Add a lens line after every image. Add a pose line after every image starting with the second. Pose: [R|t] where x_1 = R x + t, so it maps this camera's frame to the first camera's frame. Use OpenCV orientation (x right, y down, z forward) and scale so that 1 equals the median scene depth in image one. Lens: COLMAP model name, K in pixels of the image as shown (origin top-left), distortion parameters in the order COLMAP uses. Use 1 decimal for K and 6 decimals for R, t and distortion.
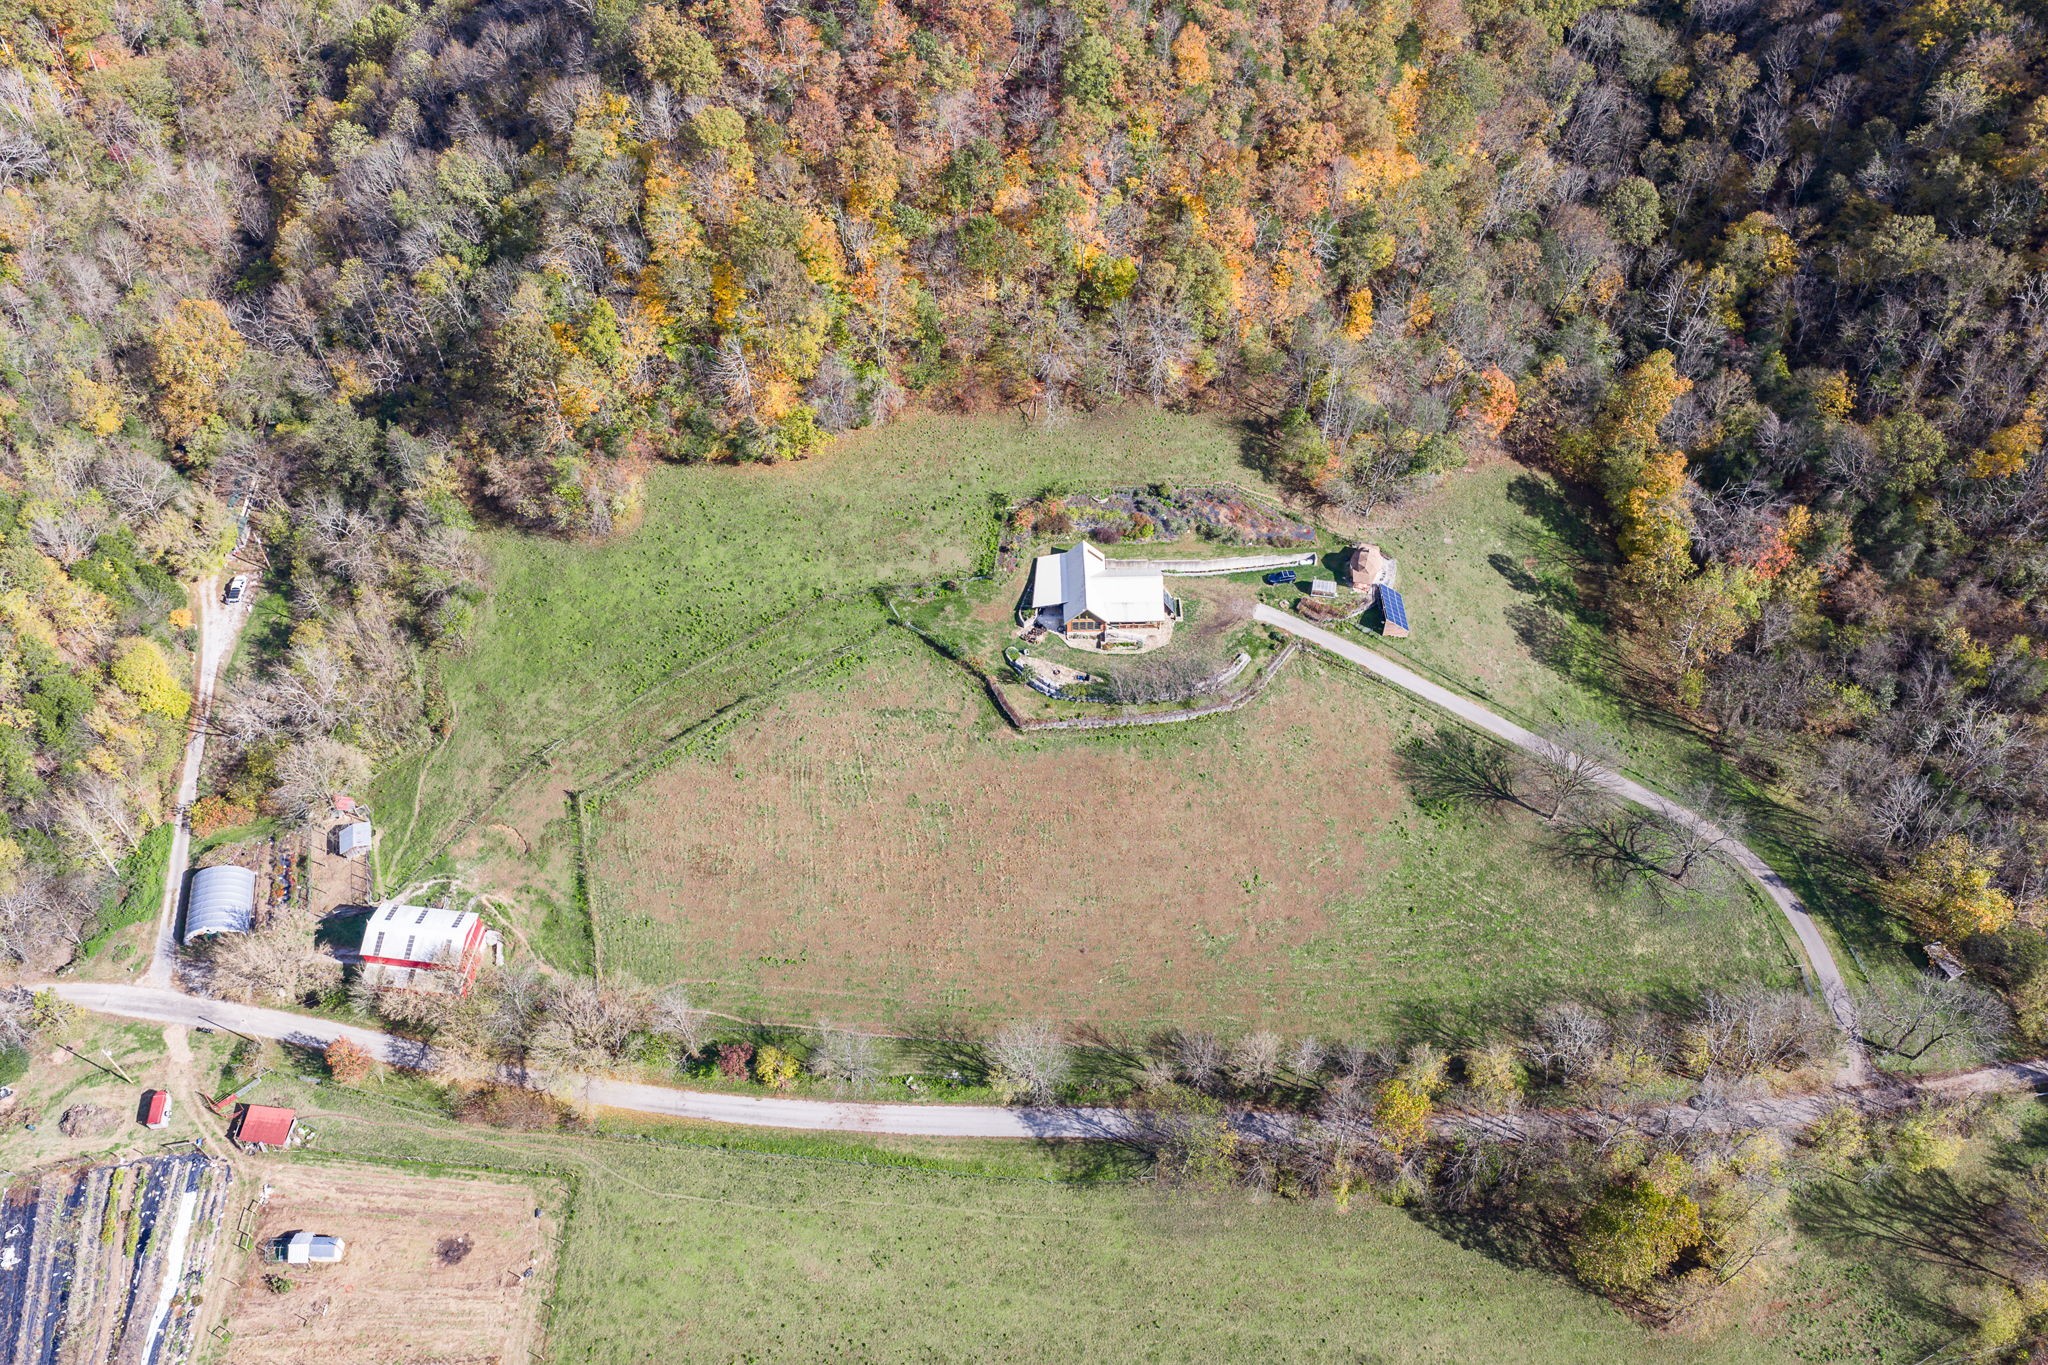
lens RADIAL K [[1637.7, 0, 1022.3], [0, 1637.7, 681.6], [0, 0, 1]] dist [0.008345, -0.004277]
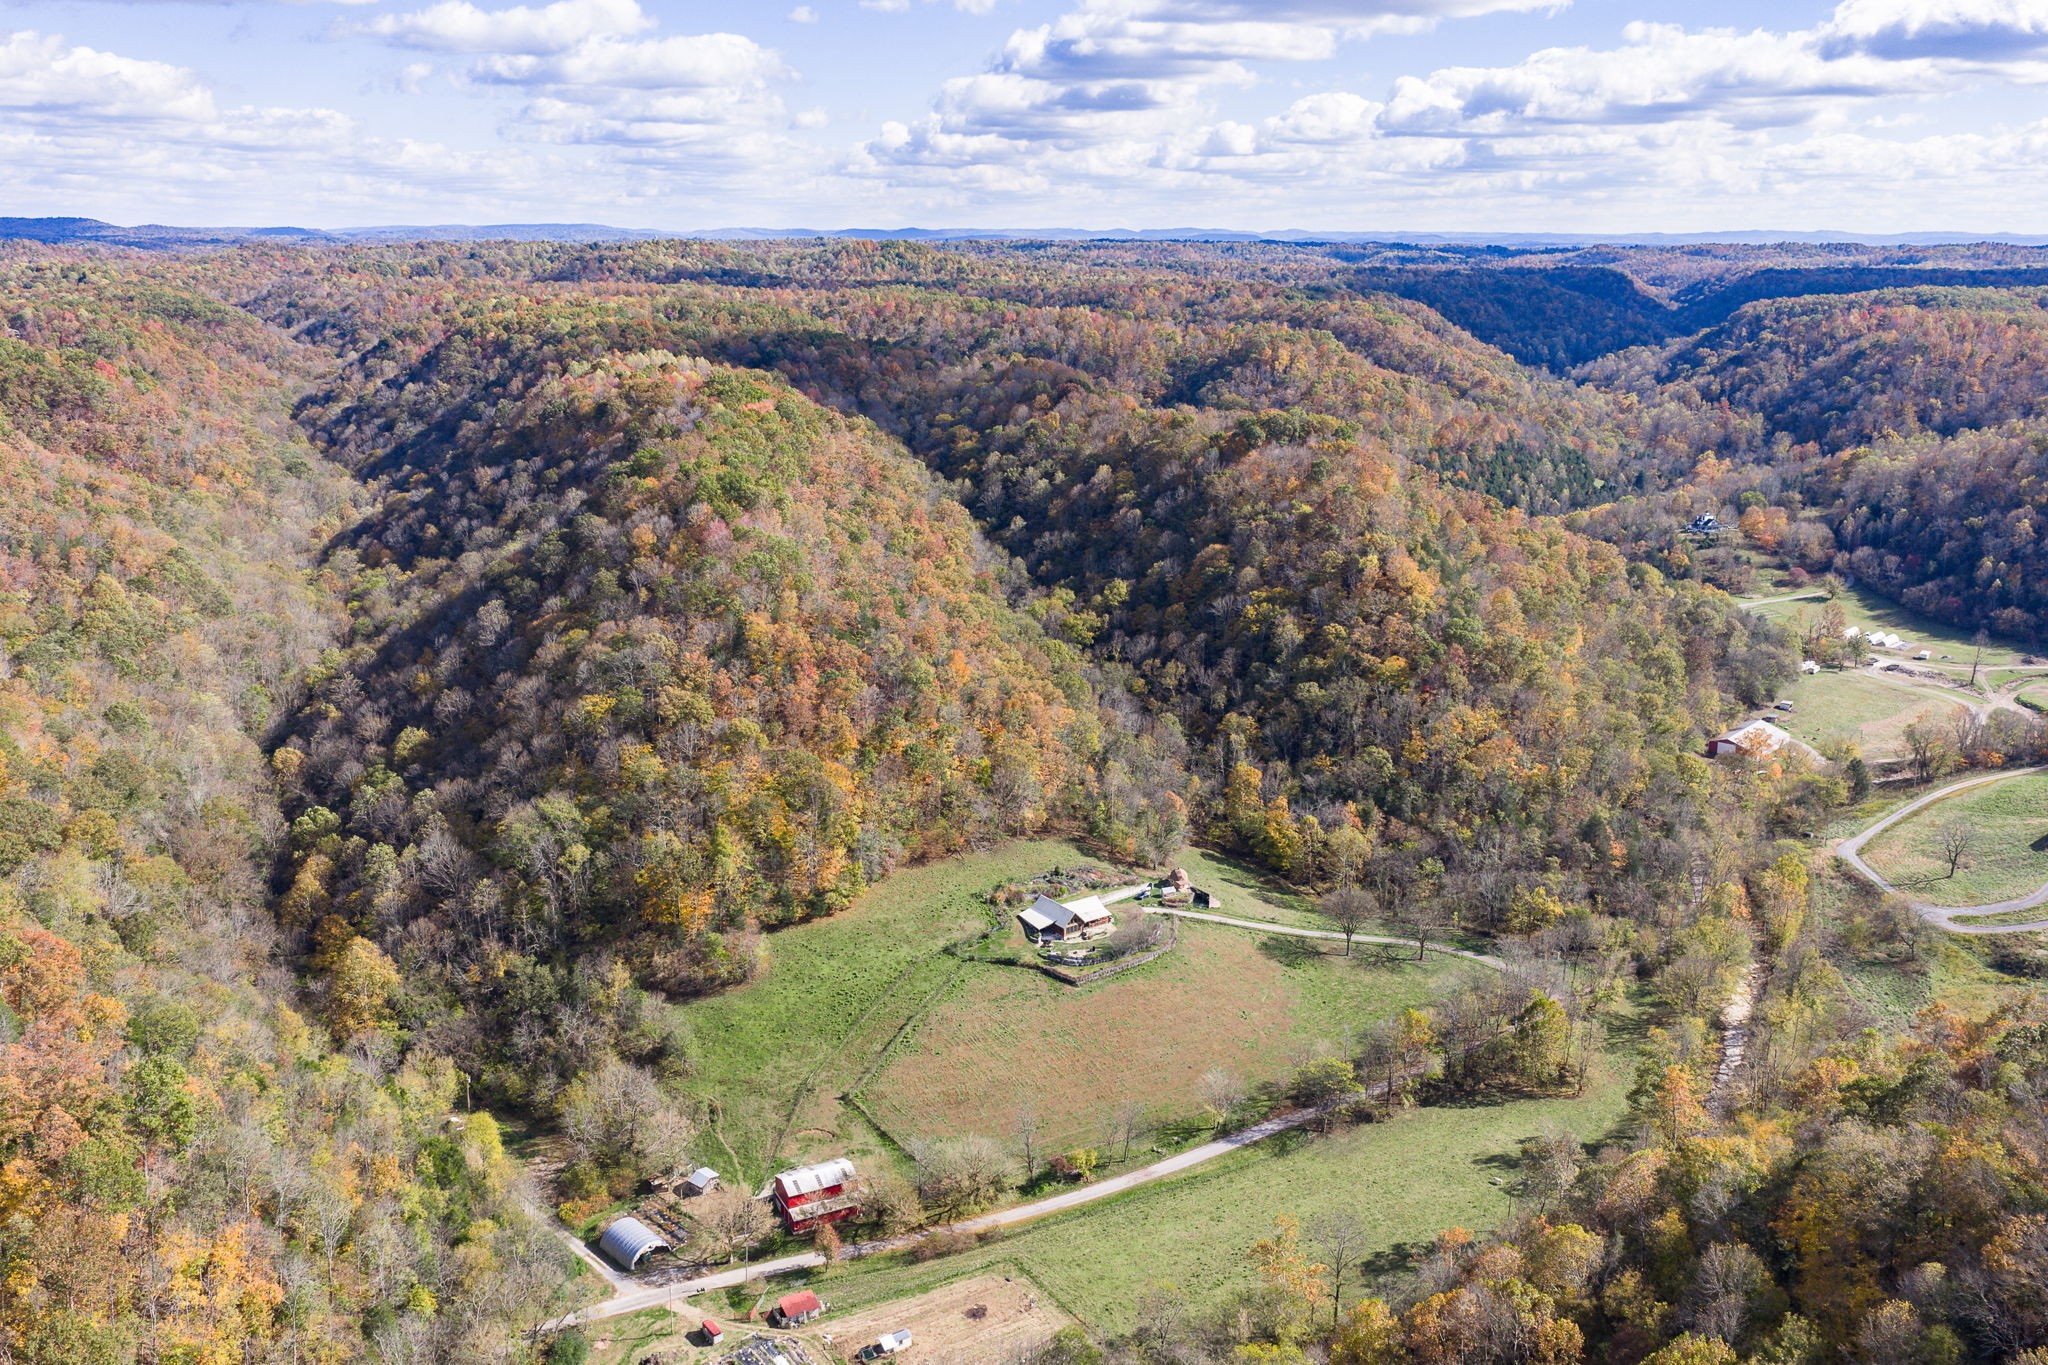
lens RADIAL K [[1637.7, 0, 1024.3], [0, 1637.7, 682.6], [0, 0, 1]] dist [0.008345, -0.004277]
pose [[0.832595, -0.143397, 0.534999, -0.836905], [0.425673, 0.783663, -0.452409, 0.488927], [-0.354385, 0.604408, 0.713514, -0.286280]]
